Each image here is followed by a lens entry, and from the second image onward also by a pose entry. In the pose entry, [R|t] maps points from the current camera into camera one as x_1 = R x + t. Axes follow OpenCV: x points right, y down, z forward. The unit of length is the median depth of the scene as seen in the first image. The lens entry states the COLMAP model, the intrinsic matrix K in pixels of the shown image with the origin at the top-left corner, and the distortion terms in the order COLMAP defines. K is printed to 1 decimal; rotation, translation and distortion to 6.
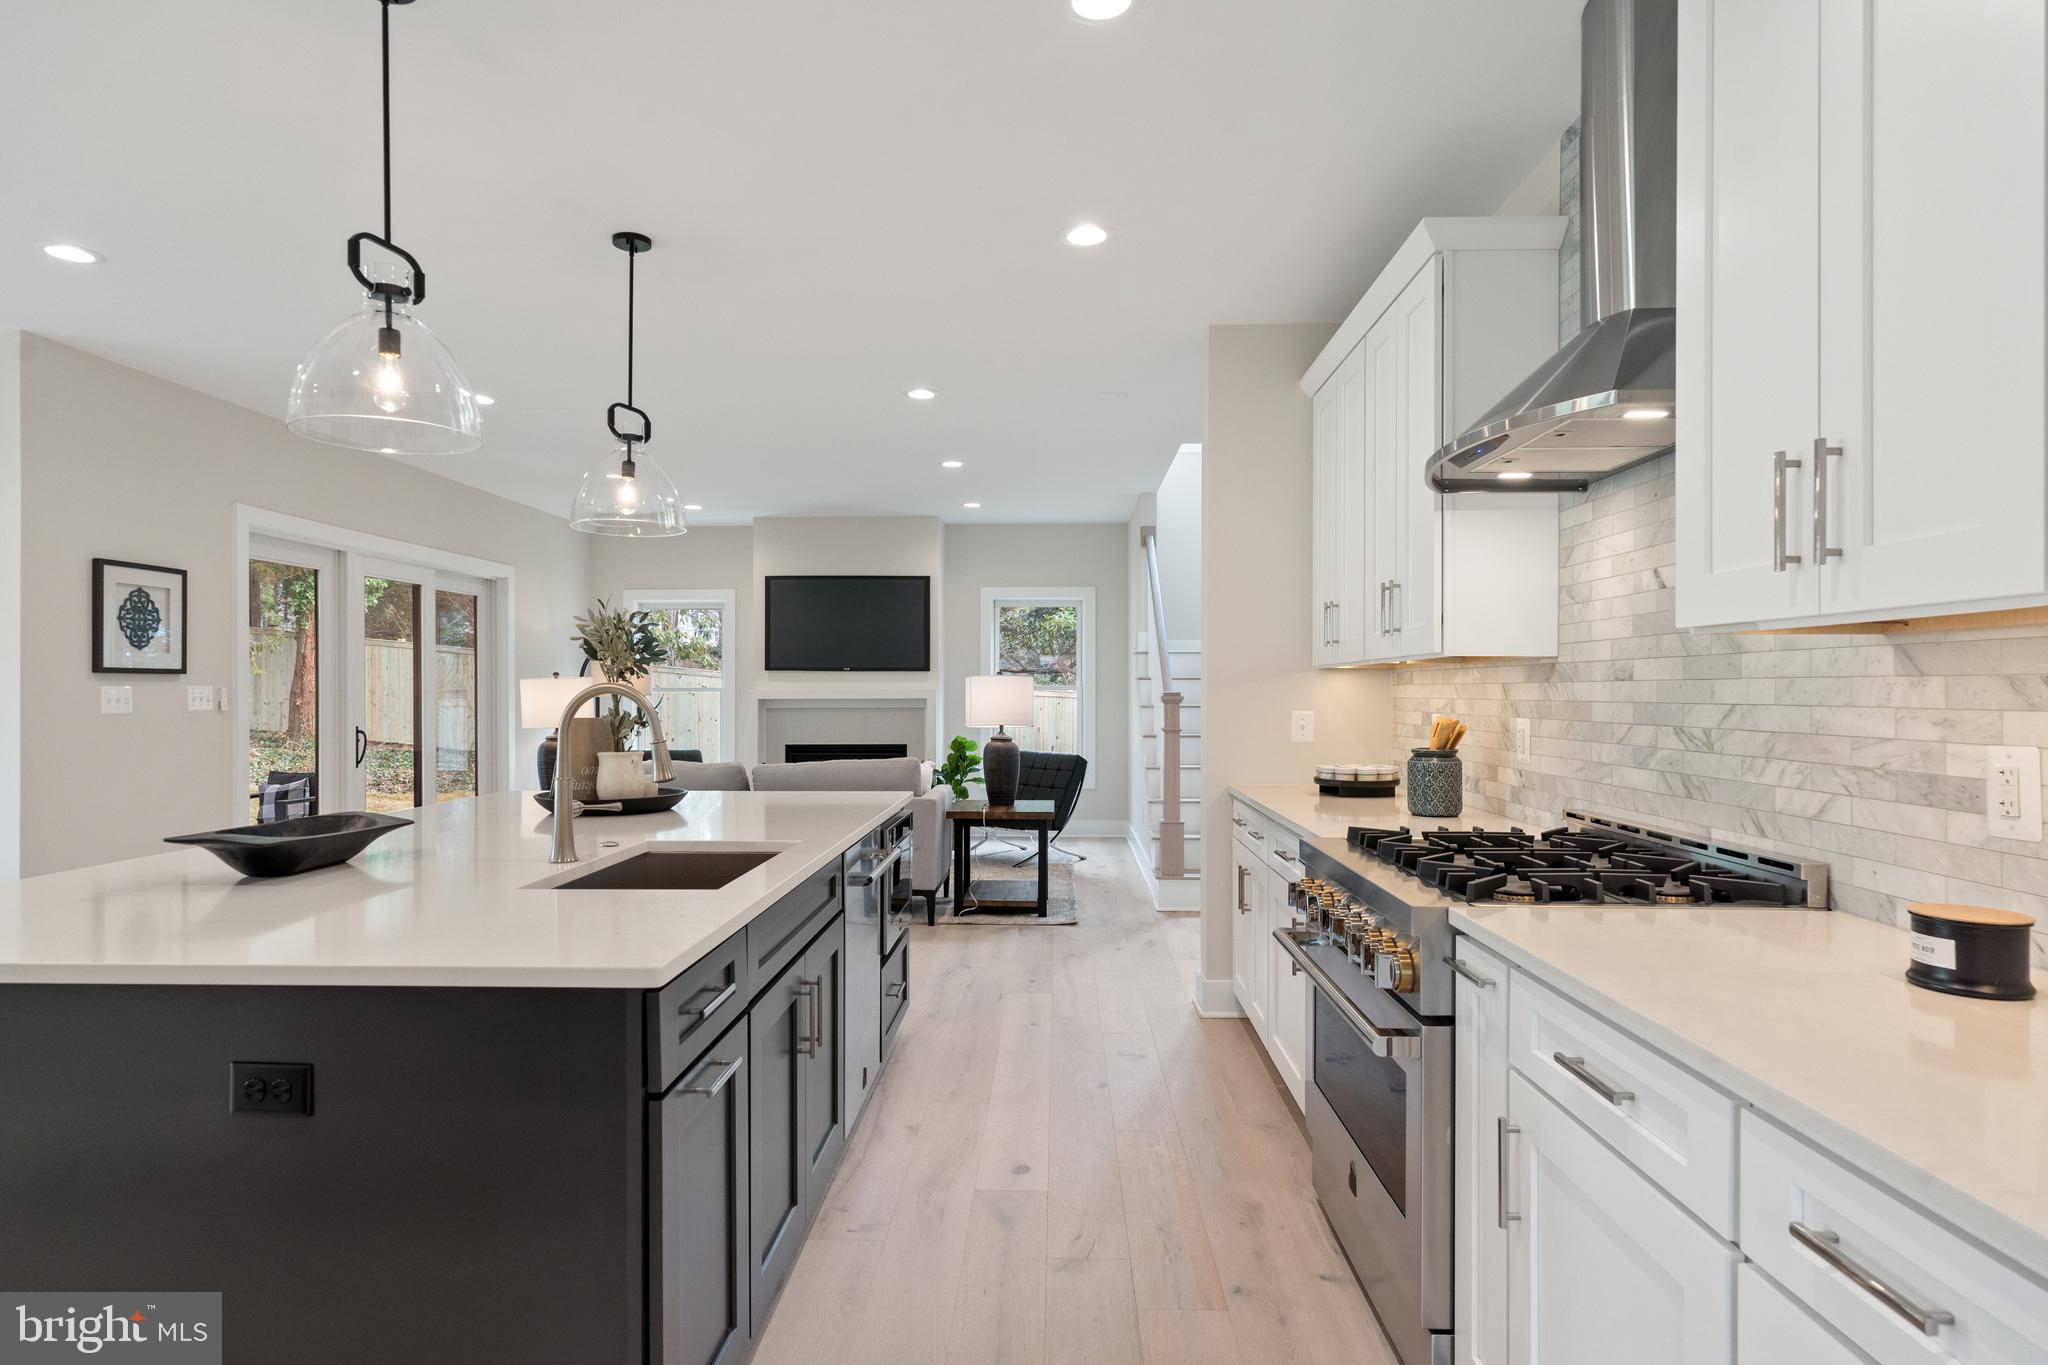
lens RADIAL K [[1123.0, 0, 1015.8], [0, 1123.0, 691.5], [0, 0, 1]] dist [-0.000454, 0.000357]
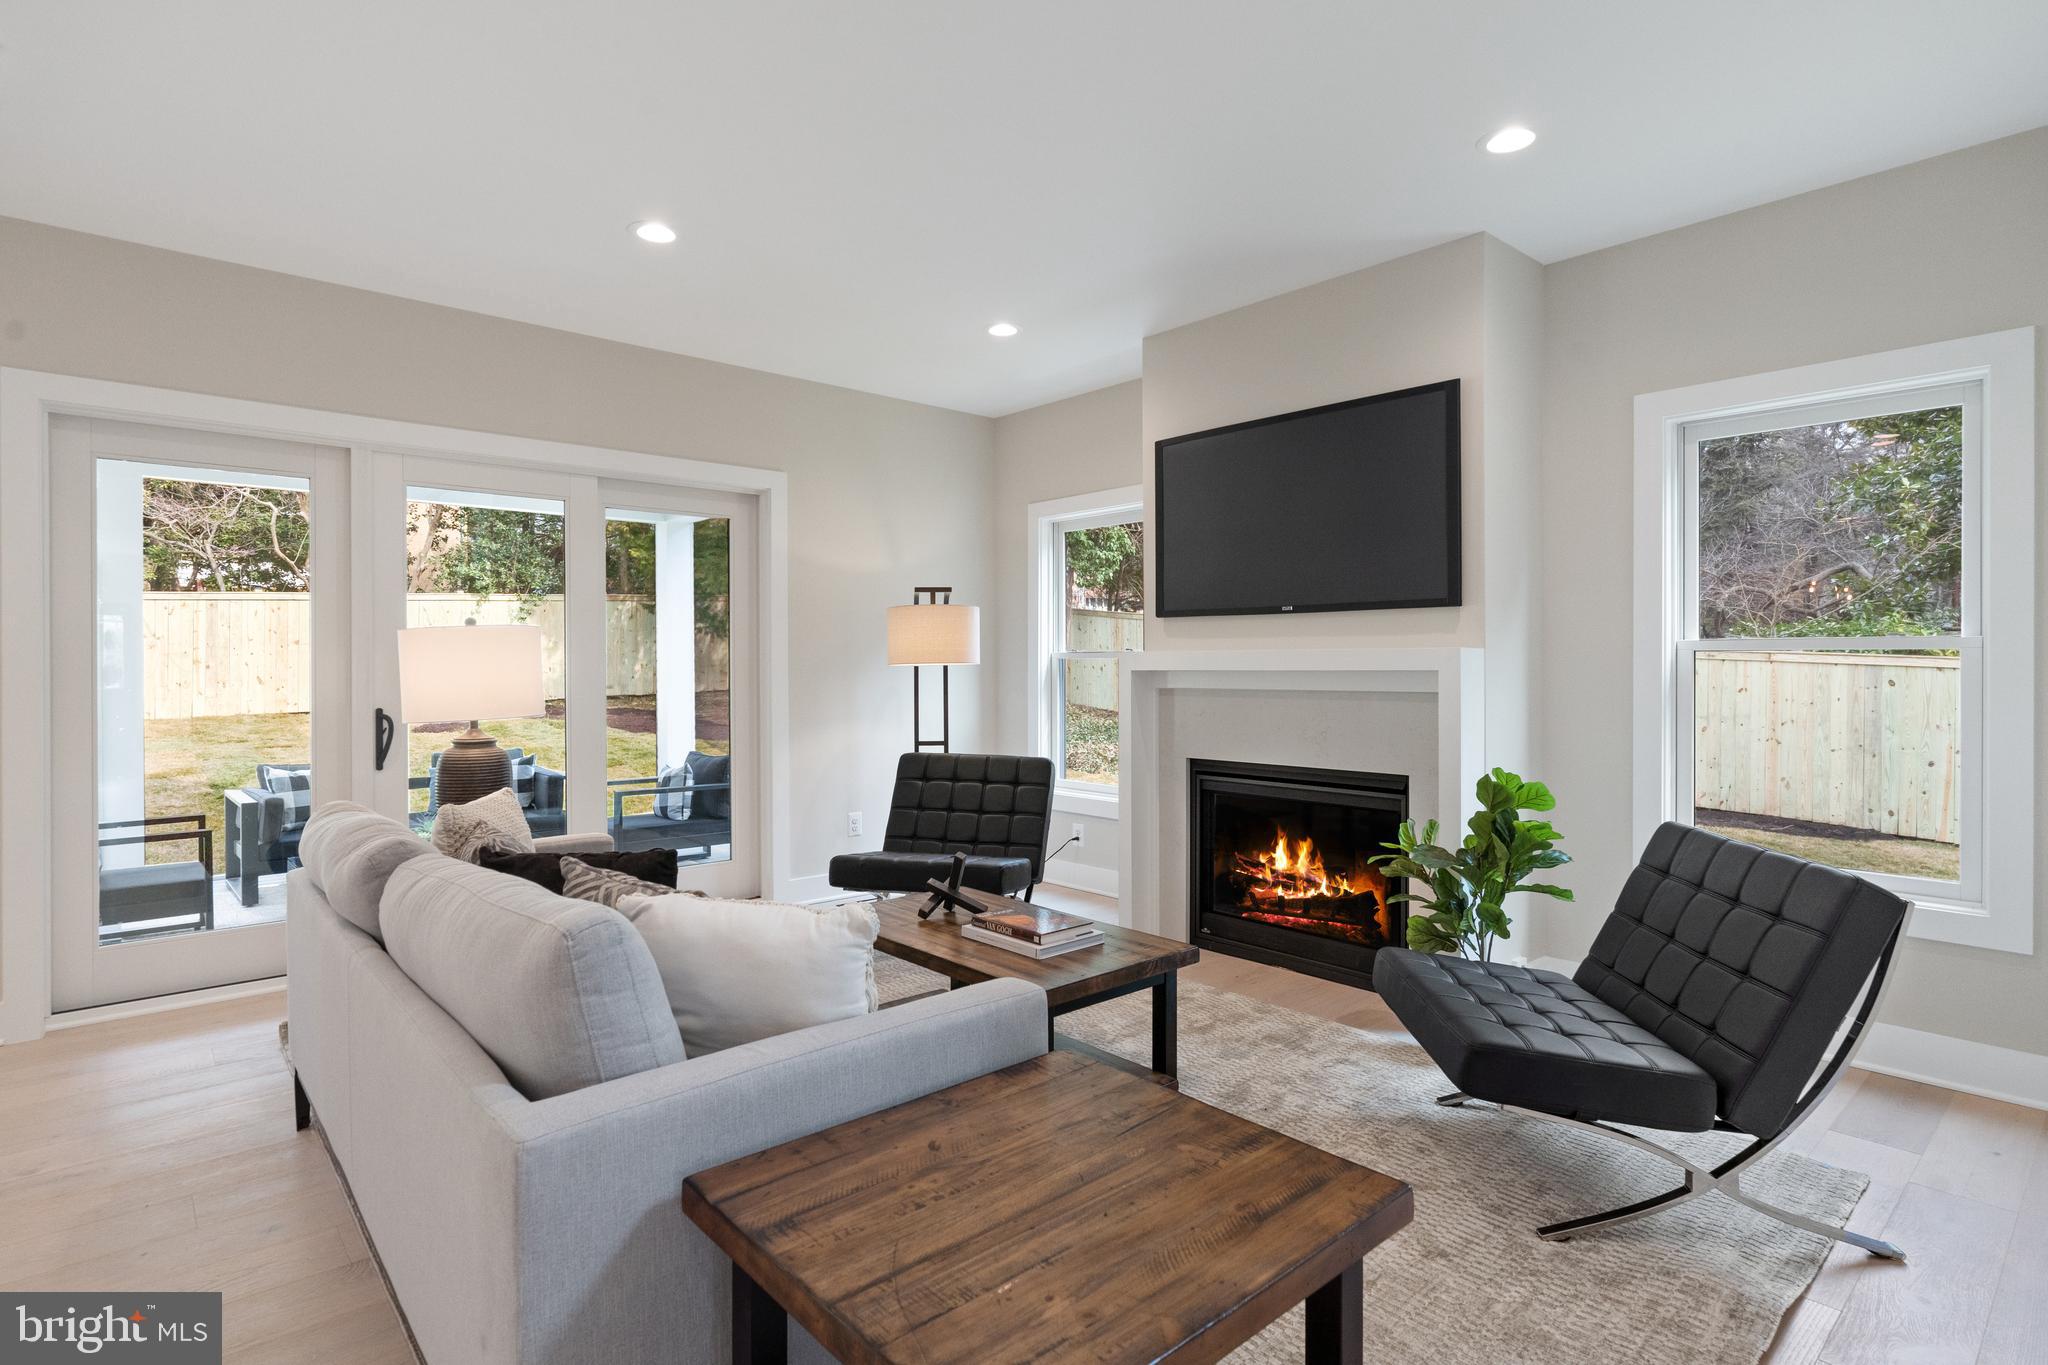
lens RADIAL K [[1030.6, 0, 1021.3], [0, 1030.6, 668.4], [0, 0, 1]] dist [-0.002054, -0.000341]
pose [[0.697886, 0.003370, -0.716201, 0.179262], [0.000580, 0.999986, 0.005270, 0.006237], [0.716208, -0.004093, 0.697875, 1.298108]]
